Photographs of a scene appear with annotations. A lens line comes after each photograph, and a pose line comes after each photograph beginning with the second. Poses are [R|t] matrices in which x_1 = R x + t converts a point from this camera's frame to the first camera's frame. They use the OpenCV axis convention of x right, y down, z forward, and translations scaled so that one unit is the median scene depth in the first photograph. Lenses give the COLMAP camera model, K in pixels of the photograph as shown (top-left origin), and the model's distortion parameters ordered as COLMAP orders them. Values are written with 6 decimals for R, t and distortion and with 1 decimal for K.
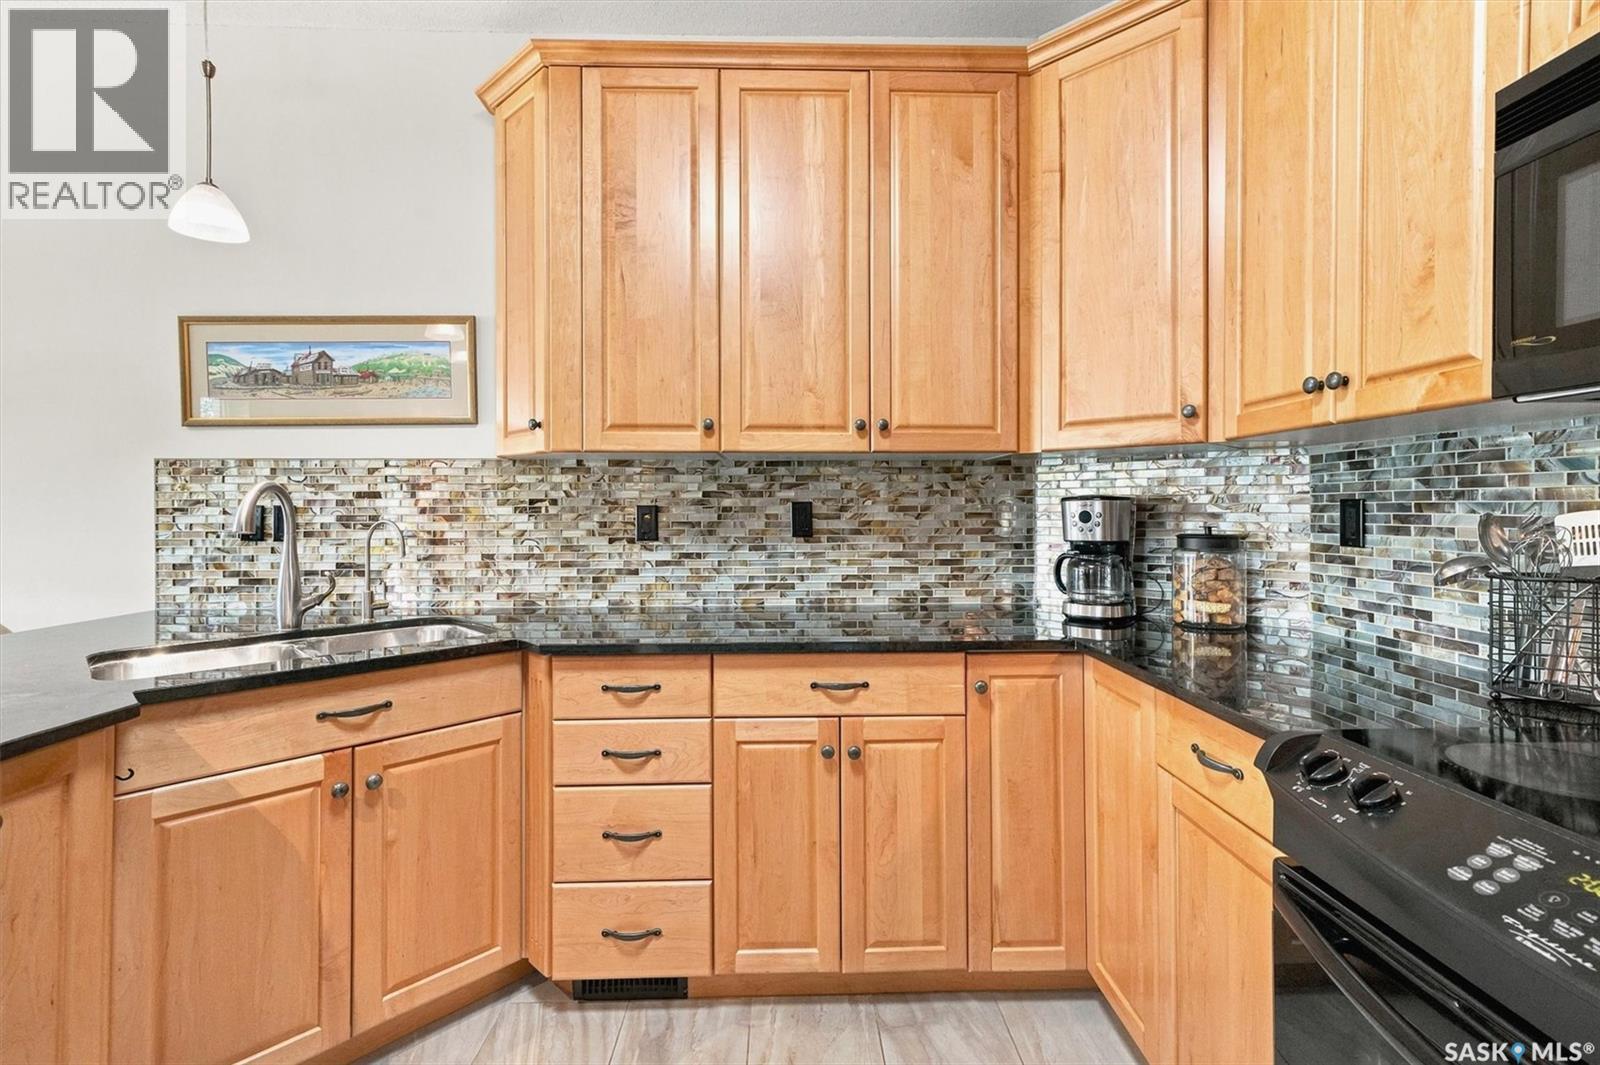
lens RADIAL K [[741.7, 0, 800.2], [0, 741.7, 511.3], [0, 0, 1]] dist [0.000864, -0.000161]
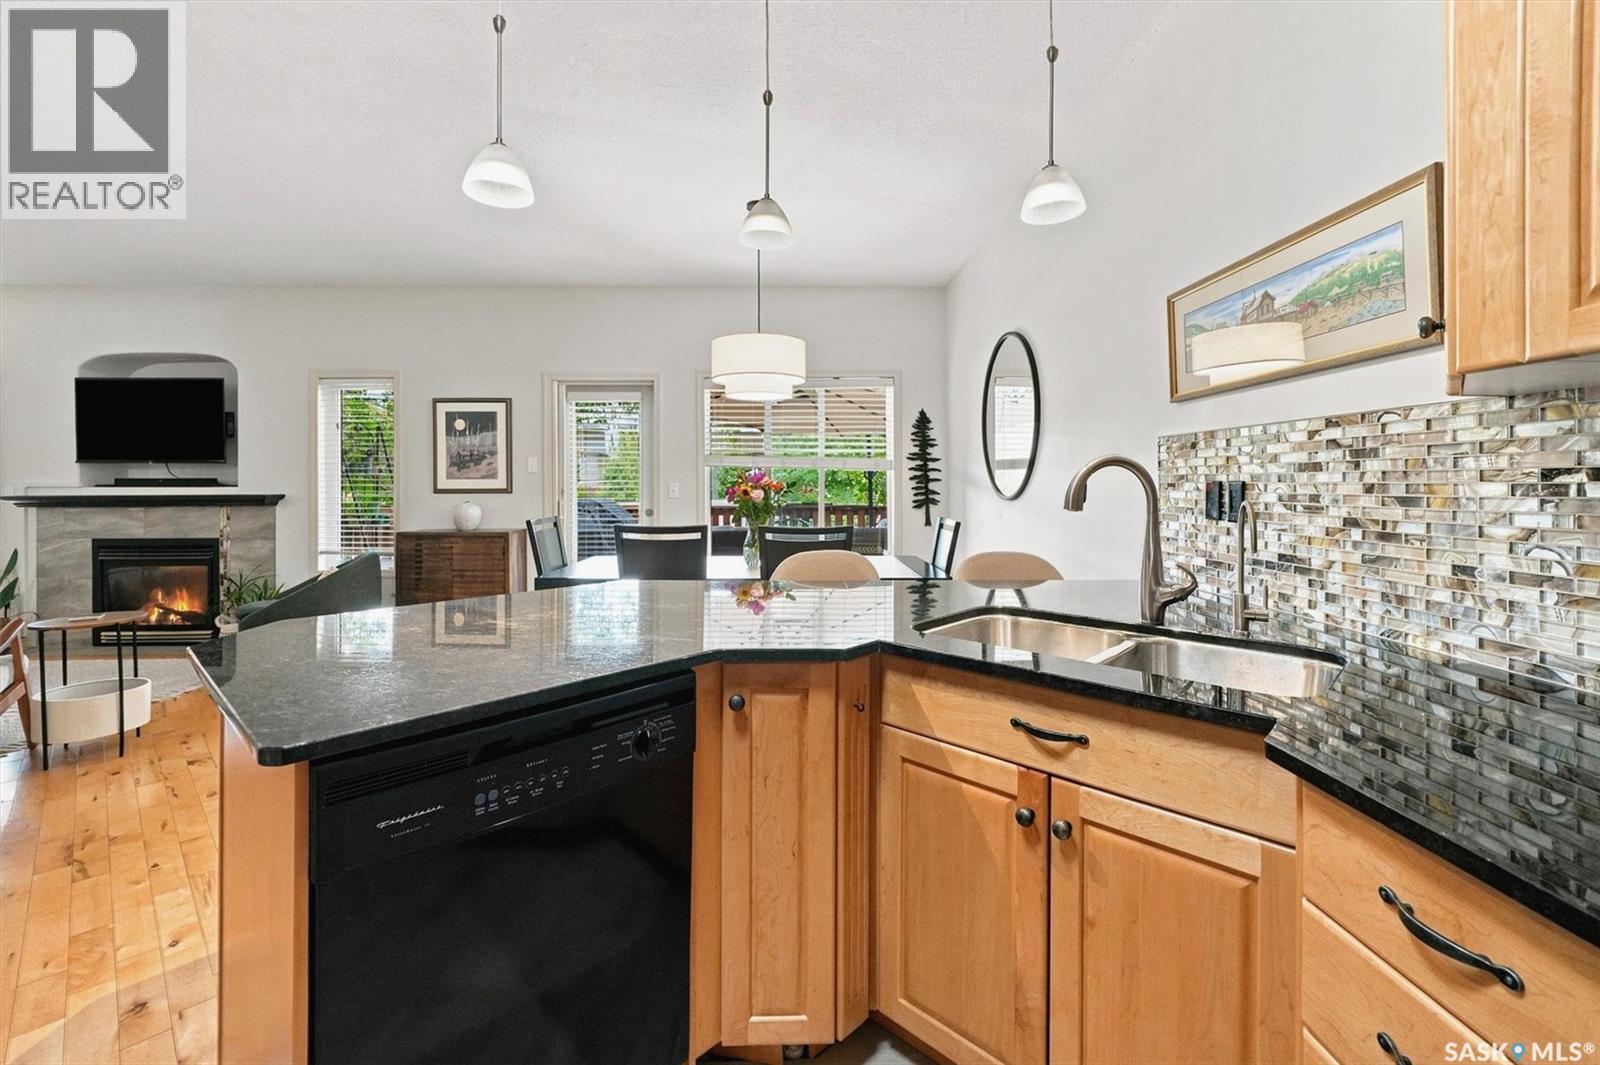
lens RADIAL K [[677.0, 0, 773.2], [0, 677.0, 485.0], [0, 0, 1]] dist [-0.001214, 0.000122]
pose [[-0.003839, 0.005304, -0.999979, 0.102810], [-0.001963, 0.999984, 0.005311, -0.006415], [0.999991, 0.001983, -0.003829, 0.466556]]
